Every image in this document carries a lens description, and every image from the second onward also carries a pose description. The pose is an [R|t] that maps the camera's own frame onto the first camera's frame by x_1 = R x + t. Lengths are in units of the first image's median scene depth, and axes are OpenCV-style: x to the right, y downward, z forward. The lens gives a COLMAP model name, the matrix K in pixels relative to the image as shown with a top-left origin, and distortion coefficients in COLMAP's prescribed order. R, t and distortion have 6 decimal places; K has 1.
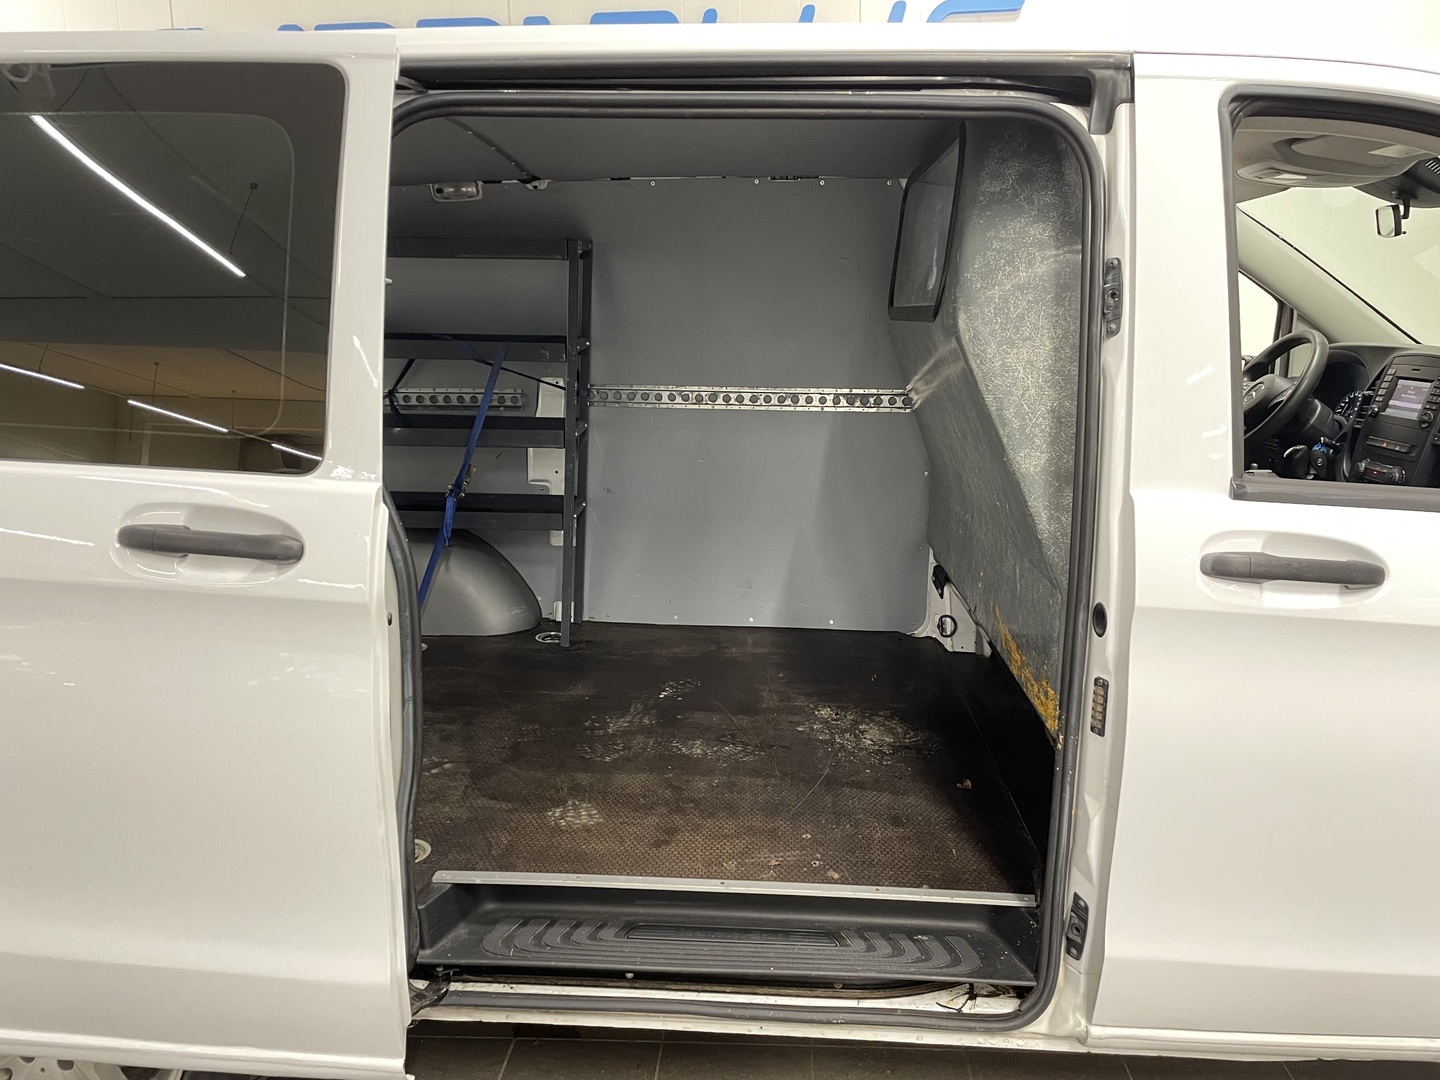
lens RADIAL K [[1087.9, 0, 717.6], [0, 1087.9, 538.6], [0, 0, 1]] dist [0.072379, -0.043085]
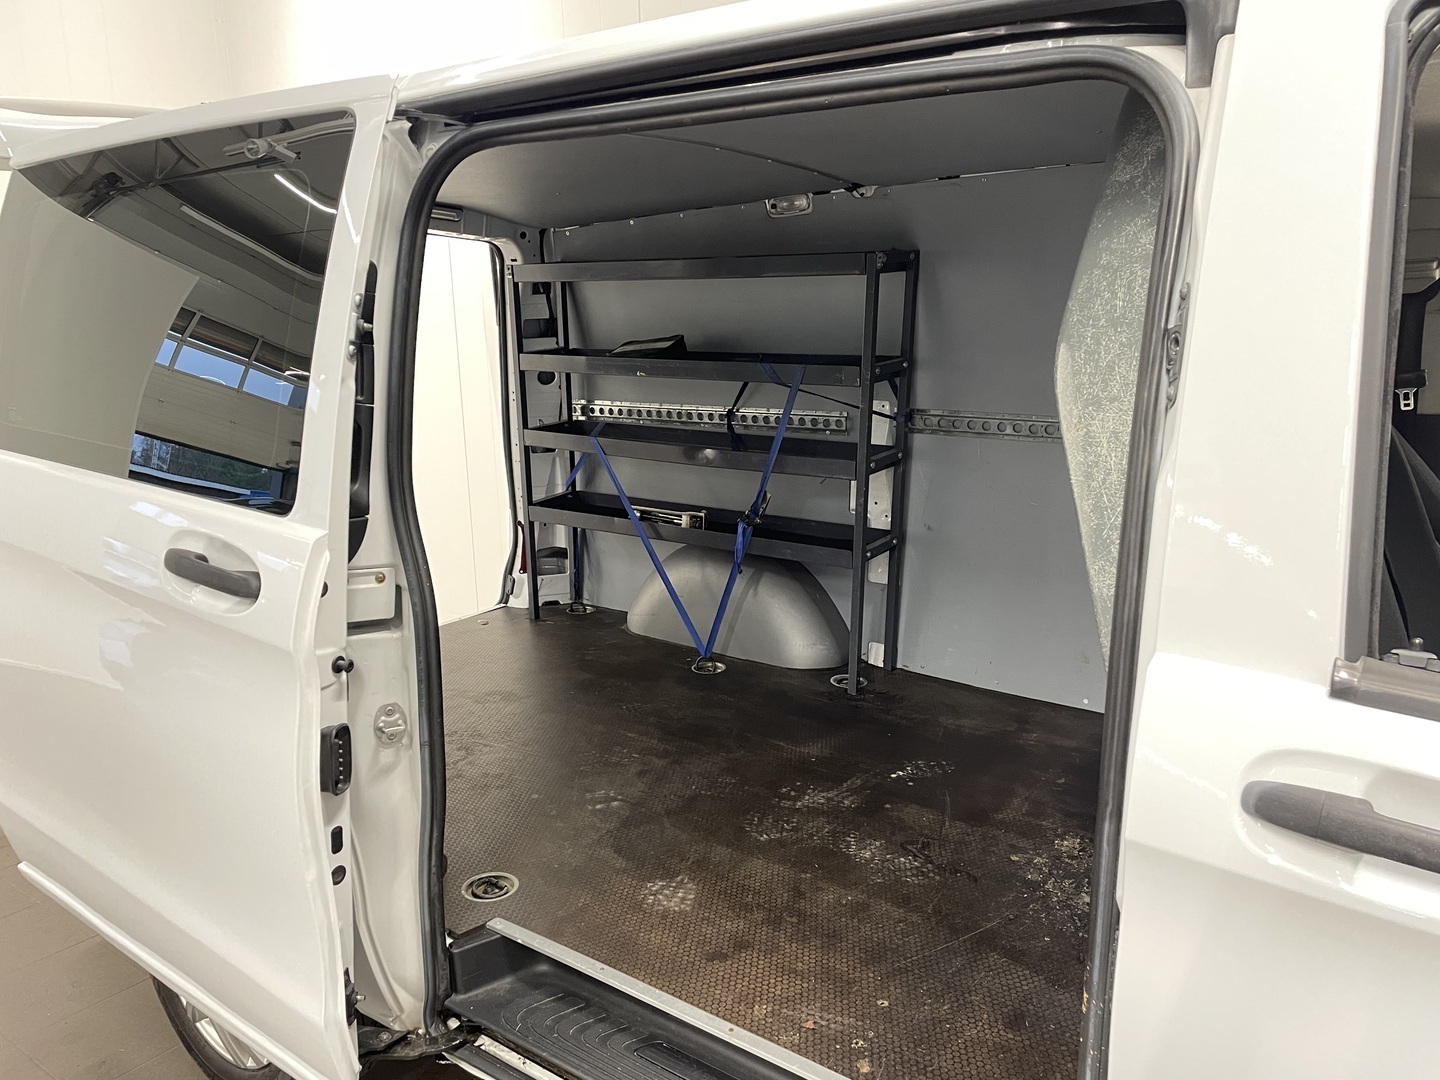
lens RADIAL K [[1087.9, 0, 718.7], [0, 1087.9, 541.3], [0, 0, 1]] dist [0.072379, -0.043085]
pose [[0.840962, 0.100927, -0.531598, 0.331039], [-0.096613, 0.994670, 0.036007, -0.071047], [0.532399, 0.021079, 0.846231, 0.221296]]
